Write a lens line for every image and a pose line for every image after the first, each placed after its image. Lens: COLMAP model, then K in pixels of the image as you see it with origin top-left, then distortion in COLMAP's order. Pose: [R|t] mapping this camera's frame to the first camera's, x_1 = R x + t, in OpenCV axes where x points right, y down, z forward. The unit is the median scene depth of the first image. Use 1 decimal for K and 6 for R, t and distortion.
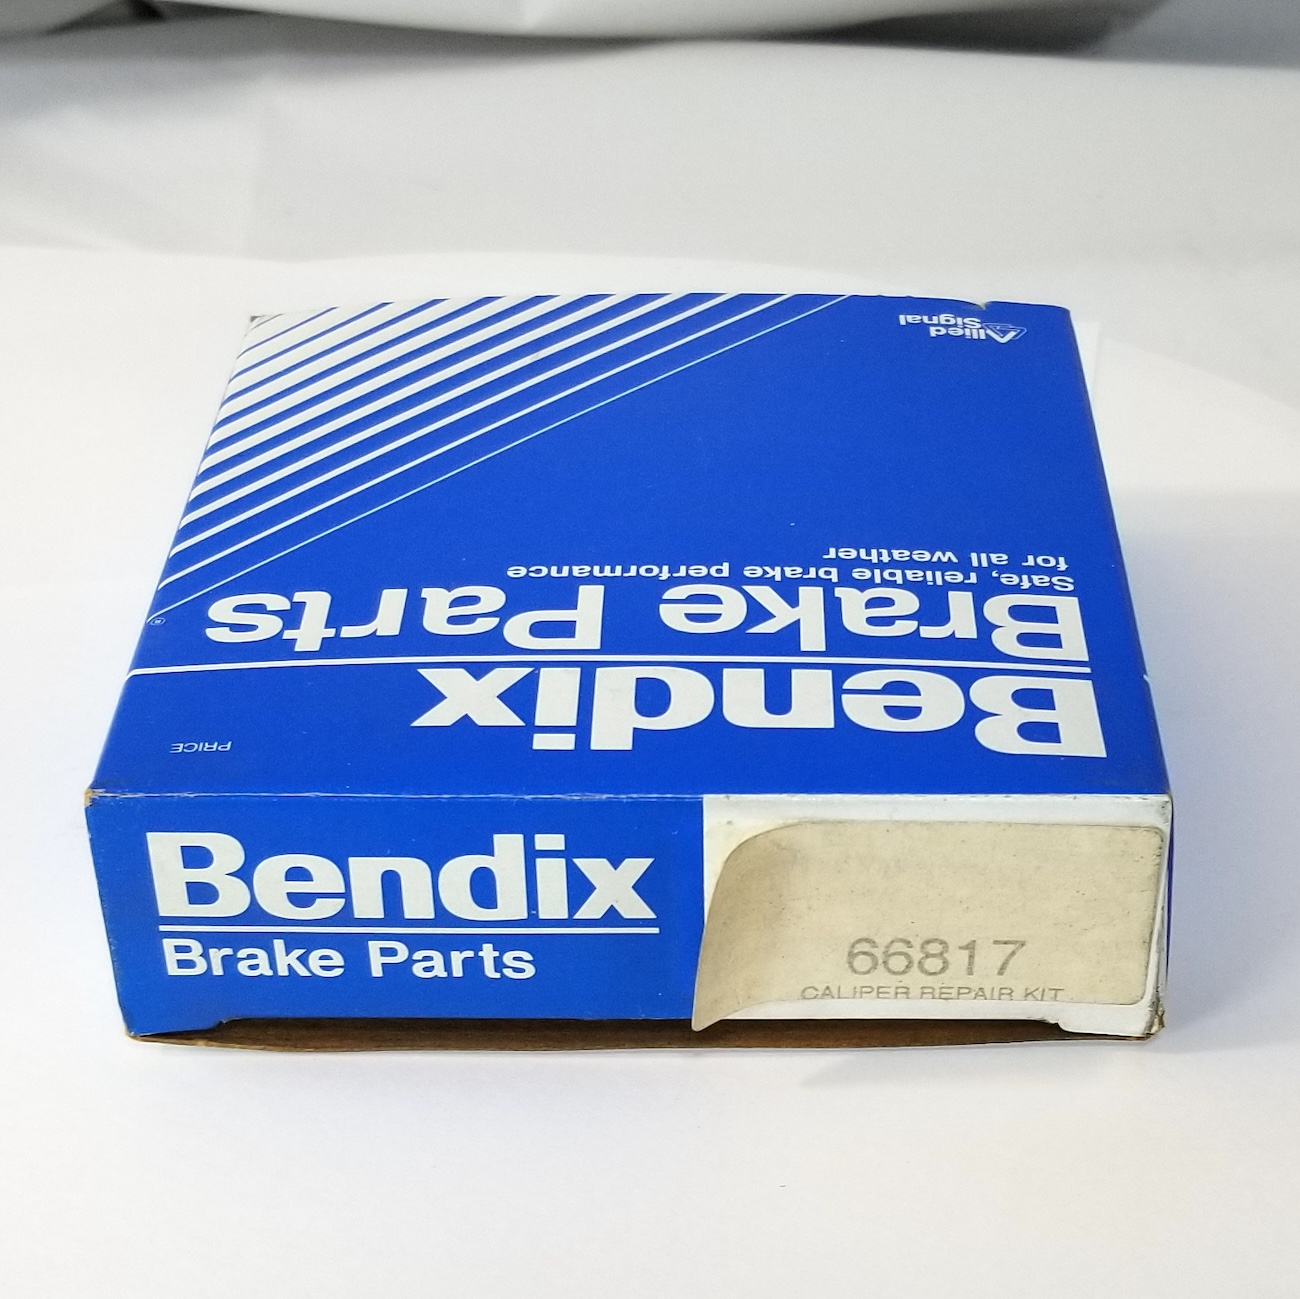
lens RADIAL K [[2712.3, 0, 650.6], [0, 2712.3, 588.6], [0, 0, 1]] dist [0.139897, -0.824362]
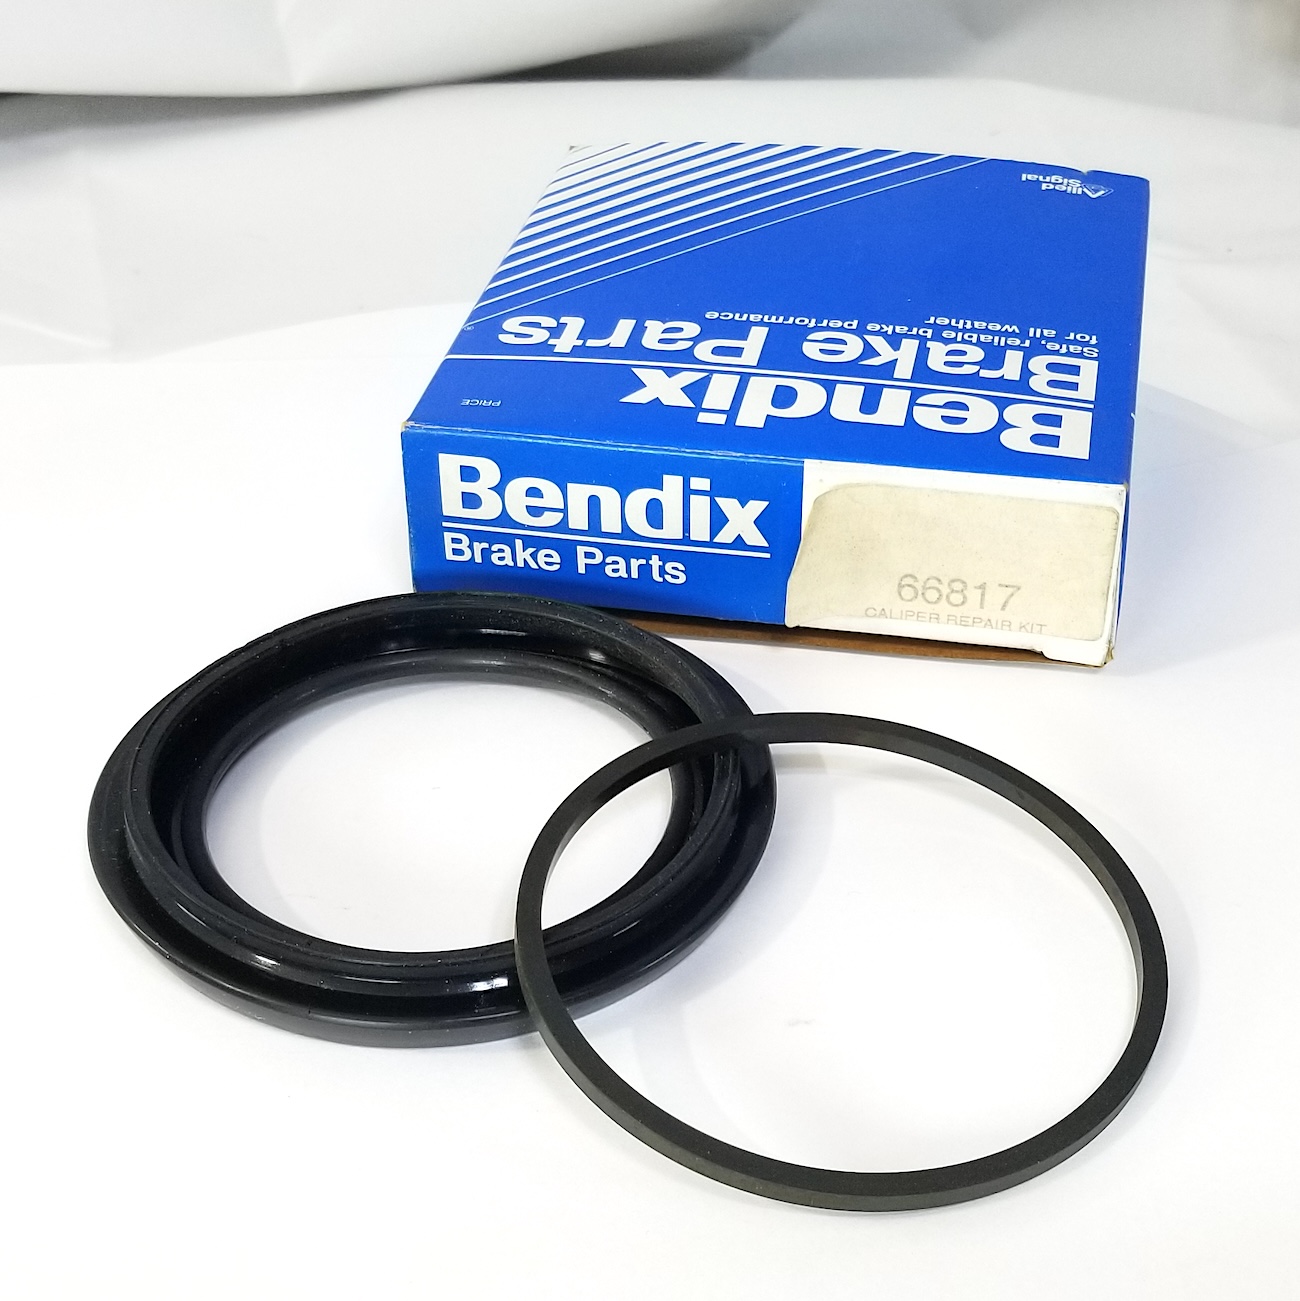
lens RADIAL K [[2714.4, 0, 650.0], [0, 2714.4, 650.5], [0, 0, 1]] dist [0.139897, -0.824362]
pose [[0.974574, 0.105345, -0.197756, 0.229995], [-0.111116, 0.993639, -0.018284, 0.207147], [0.194572, 0.039793, 0.980081, -0.427431]]
